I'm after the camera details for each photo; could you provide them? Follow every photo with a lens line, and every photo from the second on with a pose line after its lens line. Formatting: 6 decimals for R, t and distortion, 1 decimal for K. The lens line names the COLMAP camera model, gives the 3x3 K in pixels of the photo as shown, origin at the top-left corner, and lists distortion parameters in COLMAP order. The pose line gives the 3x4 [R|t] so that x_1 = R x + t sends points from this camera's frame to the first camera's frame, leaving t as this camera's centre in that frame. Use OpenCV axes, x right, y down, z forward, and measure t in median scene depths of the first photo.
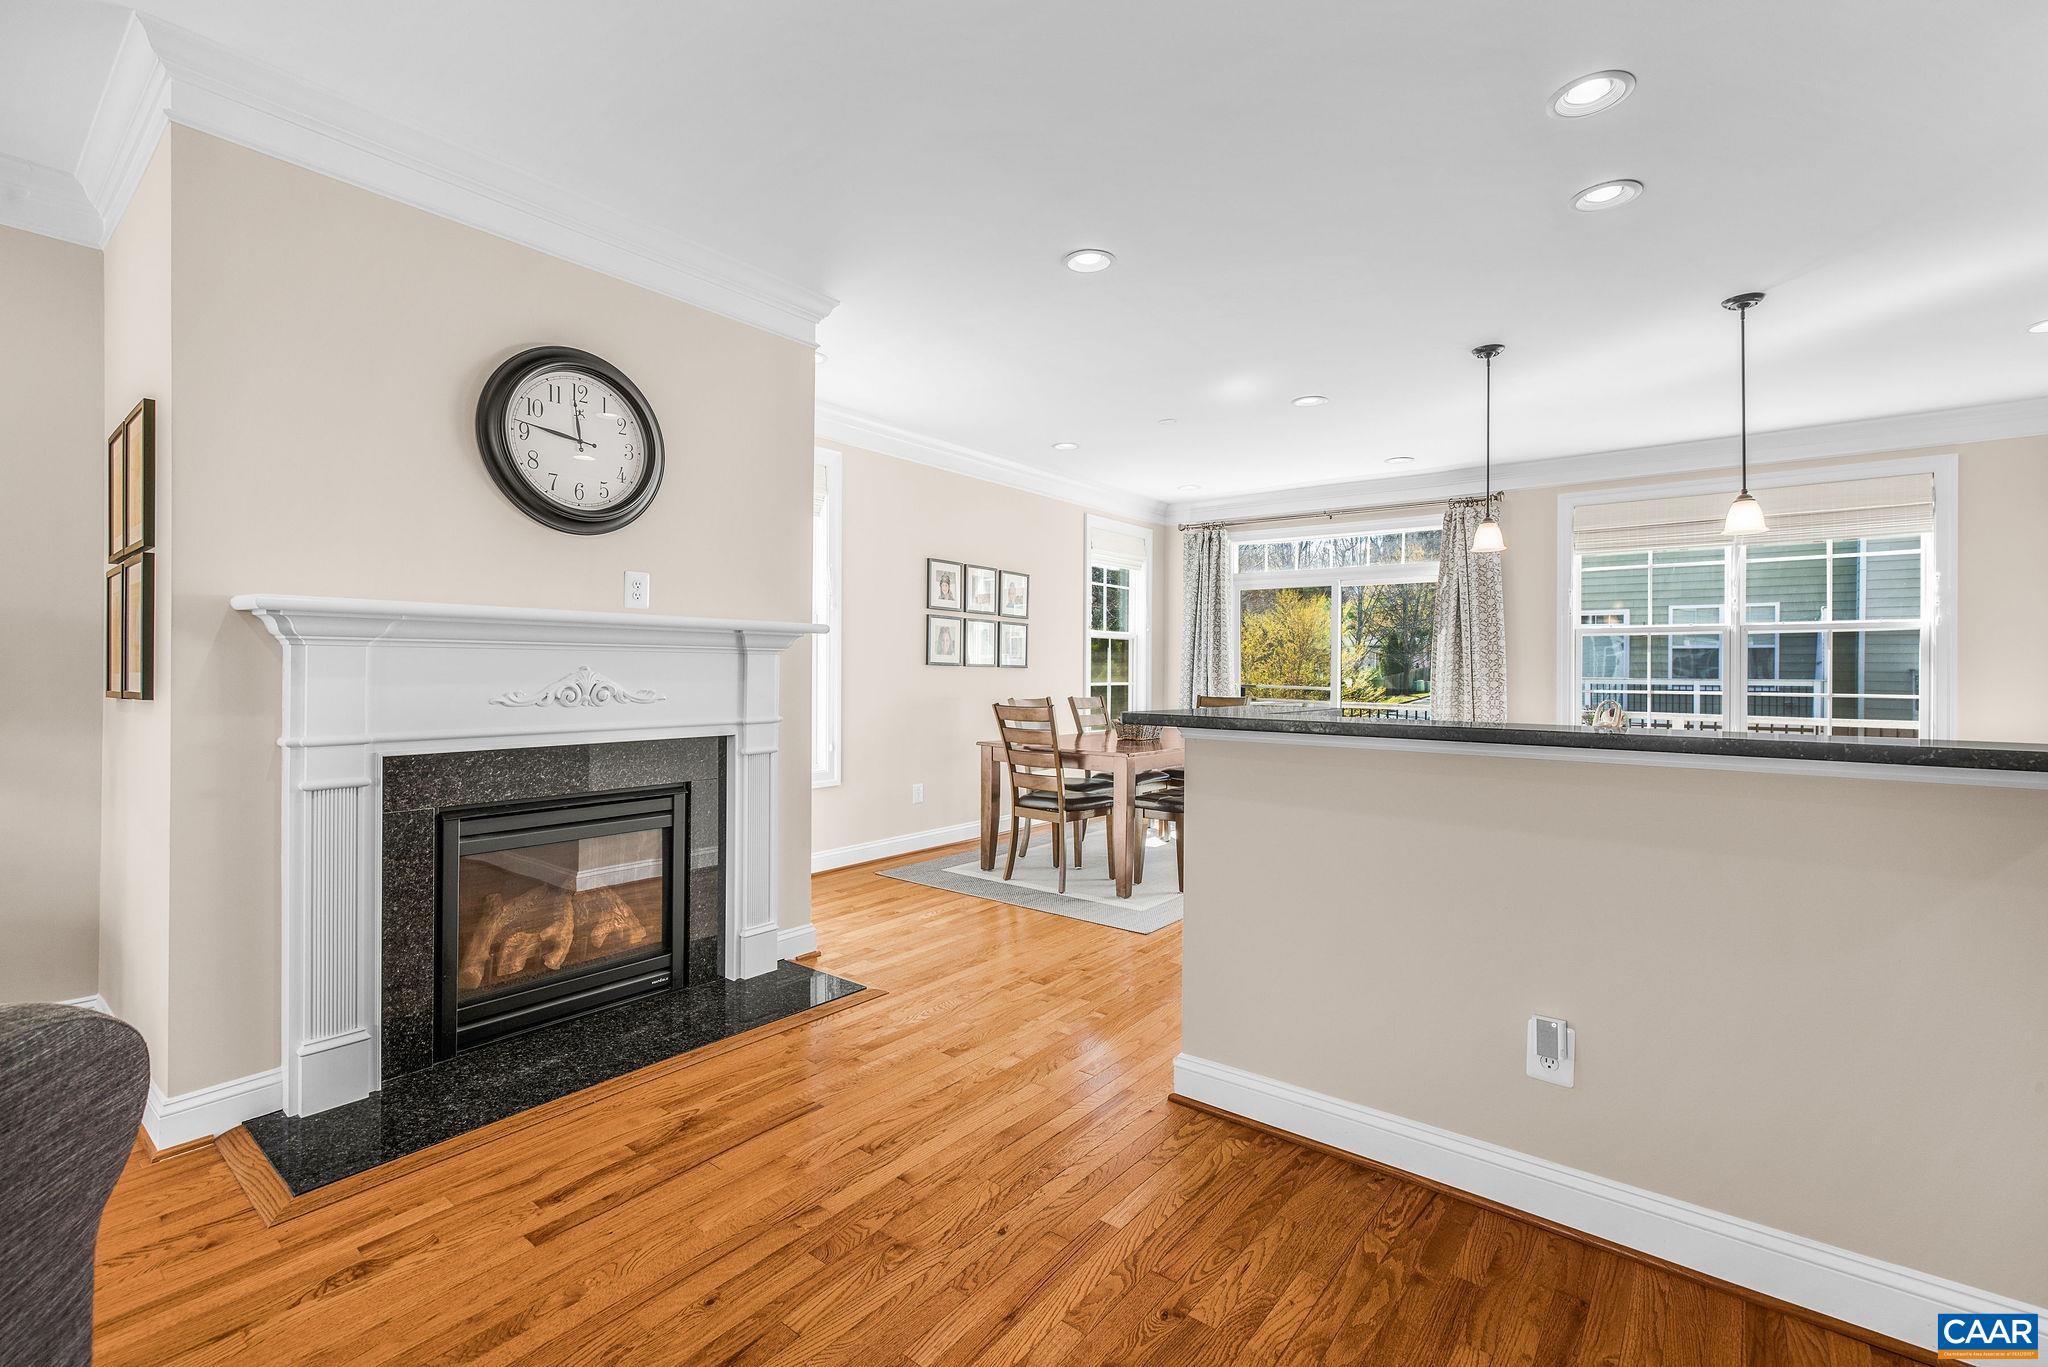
lens RADIAL K [[871.0, 0, 1017.5], [0, 871.0, 679.4], [0, 0, 1]] dist [0.002433, -0.000592]
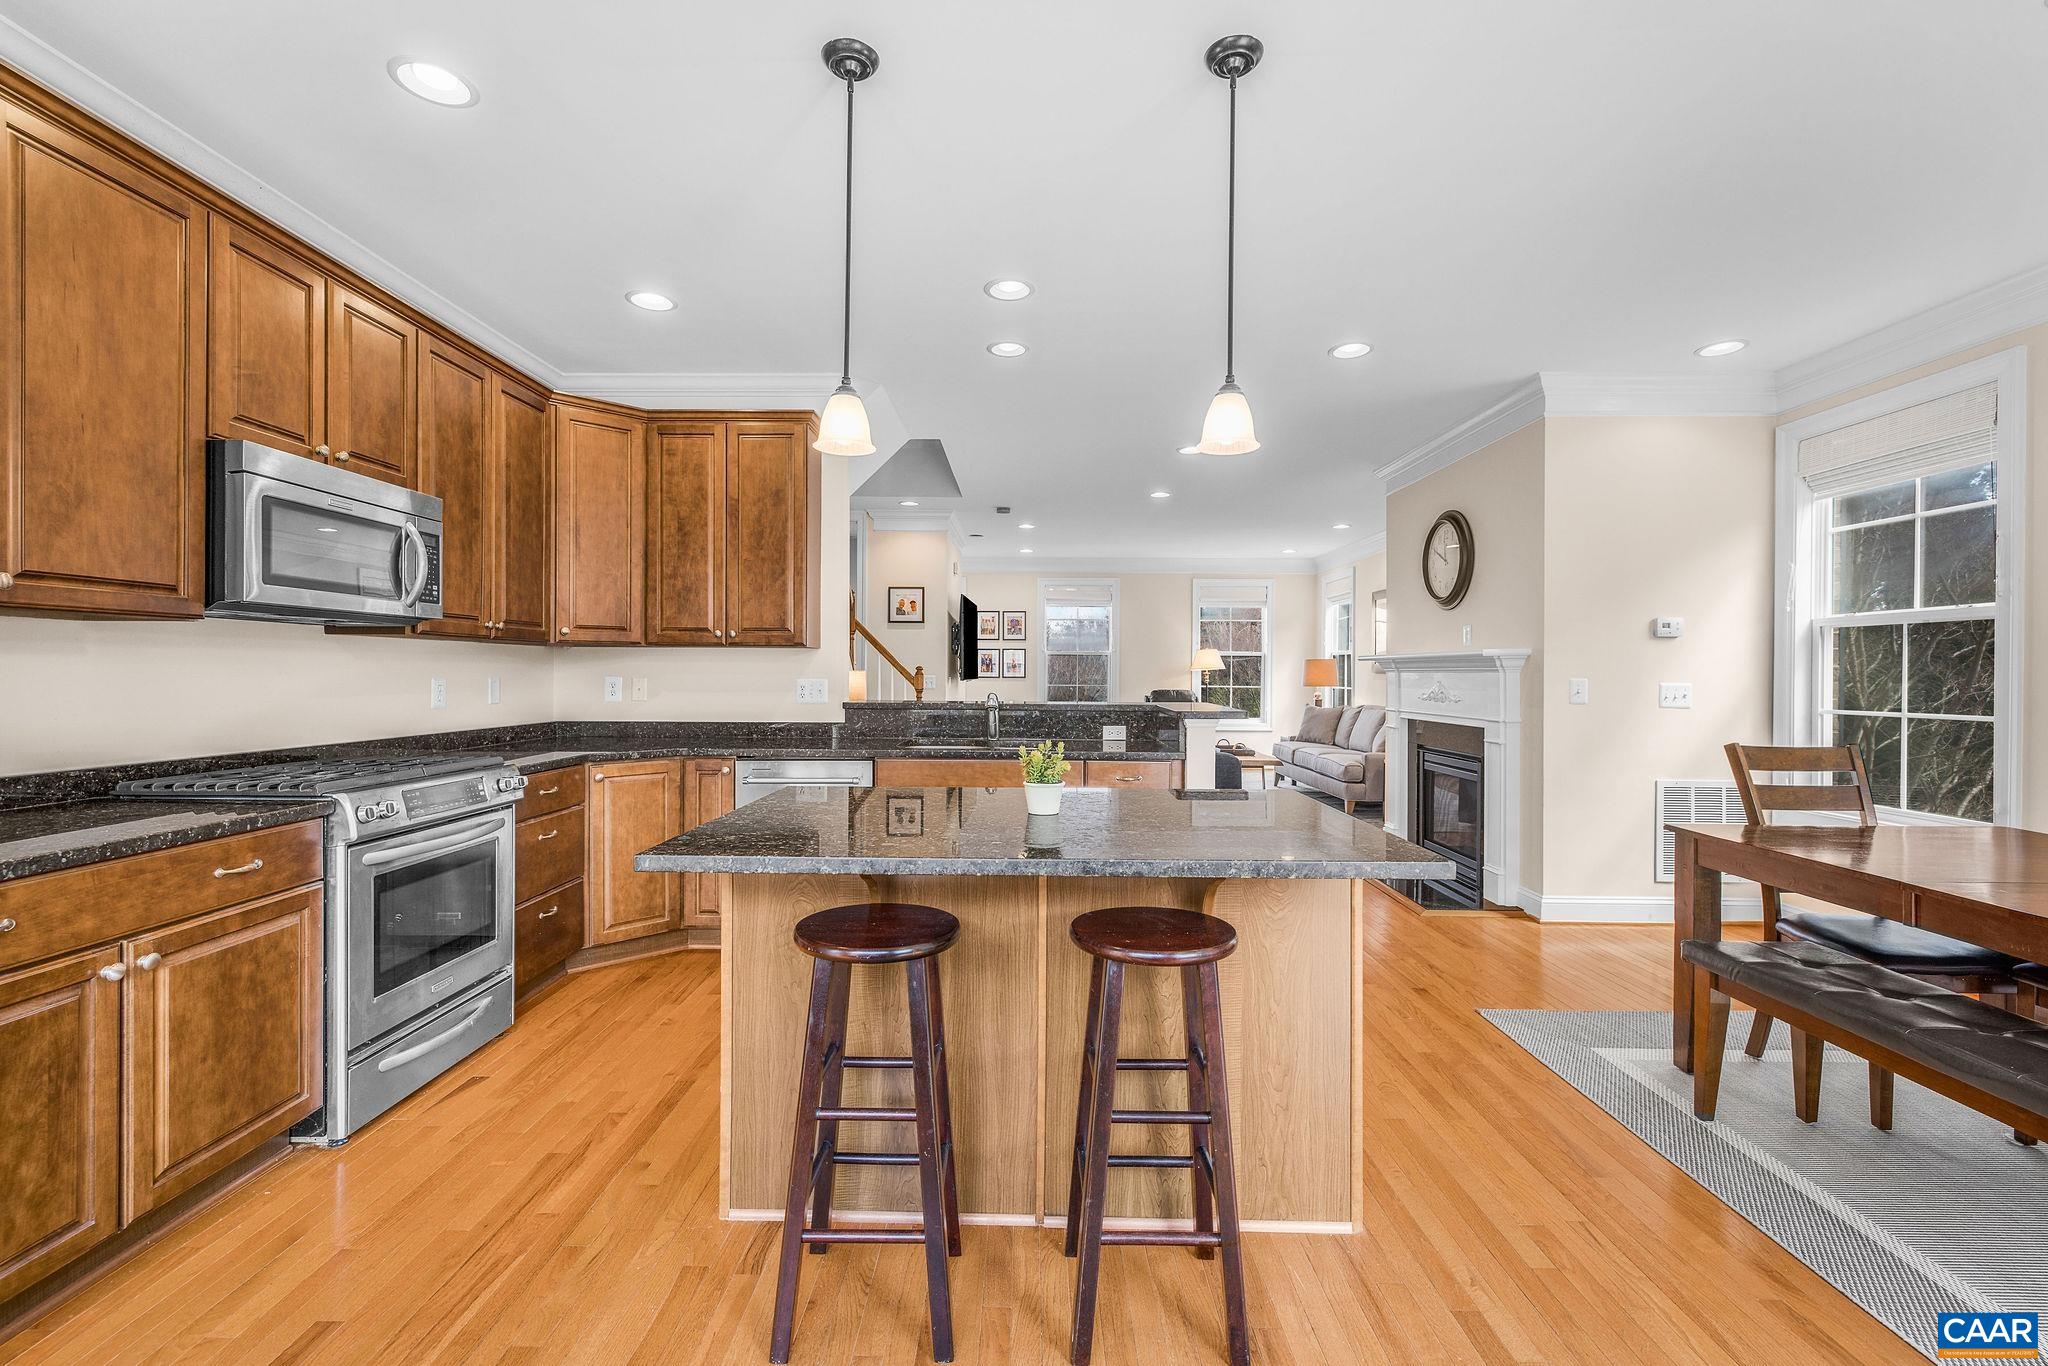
lens RADIAL K [[871.0, 0, 1016.4], [0, 871.0, 675.0], [0, 0, 1]] dist [0.002433, -0.000592]
pose [[-0.798057, -0.008942, -0.602516, 0.625085], [-0.018708, 0.999776, 0.009942, -0.011241], [0.602291, 0.019206, -0.798045, 0.871980]]
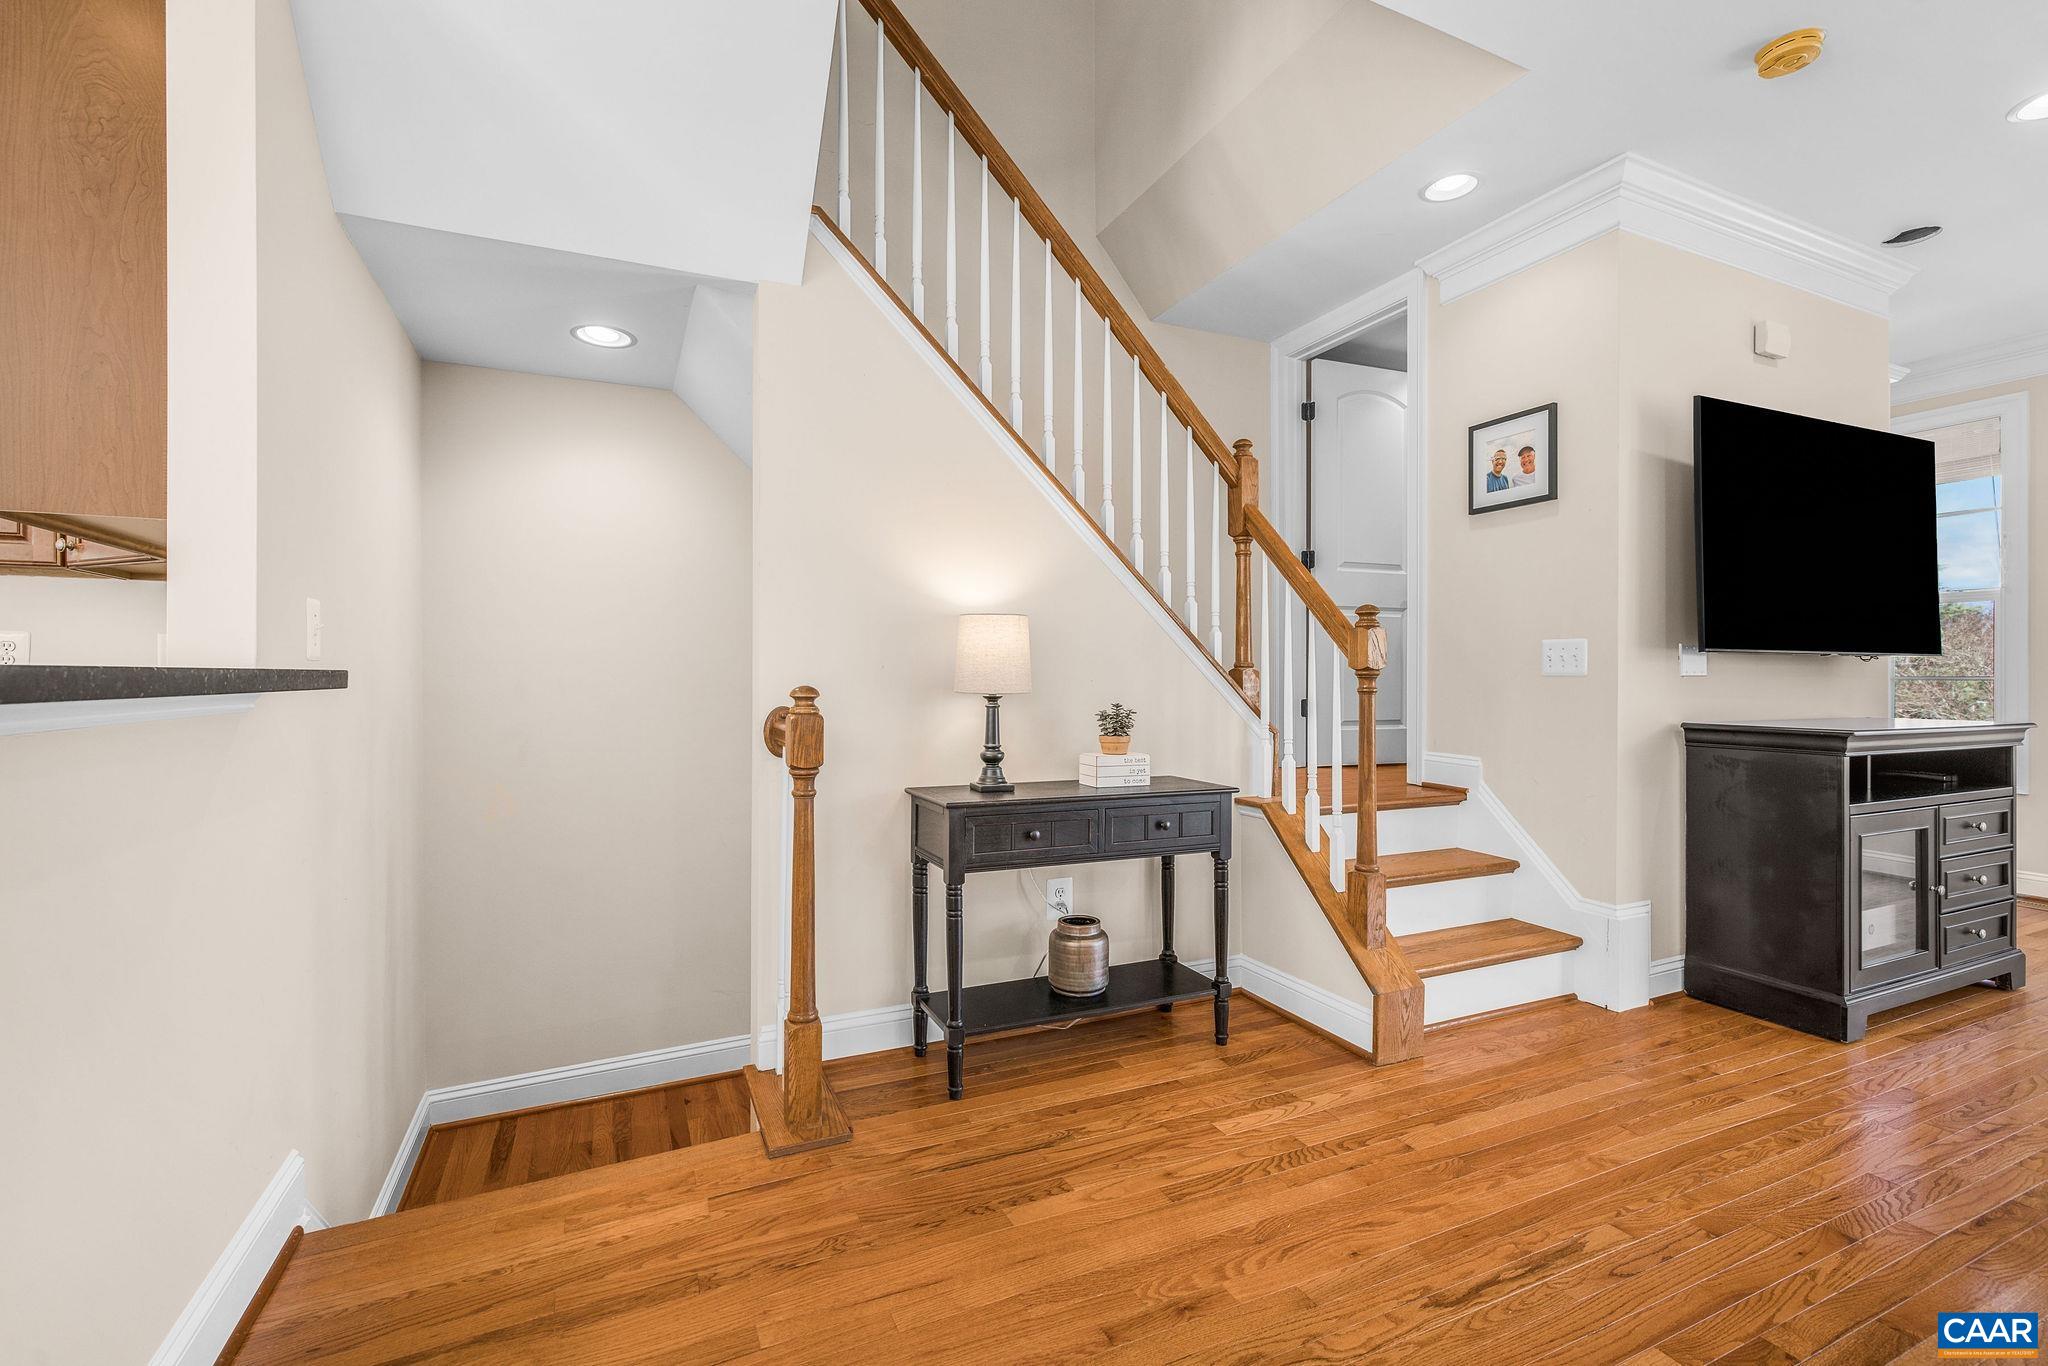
lens RADIAL K [[871.0, 0, 1027.8], [0, 871.0, 683.4], [0, 0, 1]] dist [0.002433, -0.000592]
pose [[-0.889768, -0.007955, 0.456345, -0.005143], [0.002771, 0.999735, 0.022832, 0.018467], [-0.456406, 0.021580, -0.889510, 0.326507]]
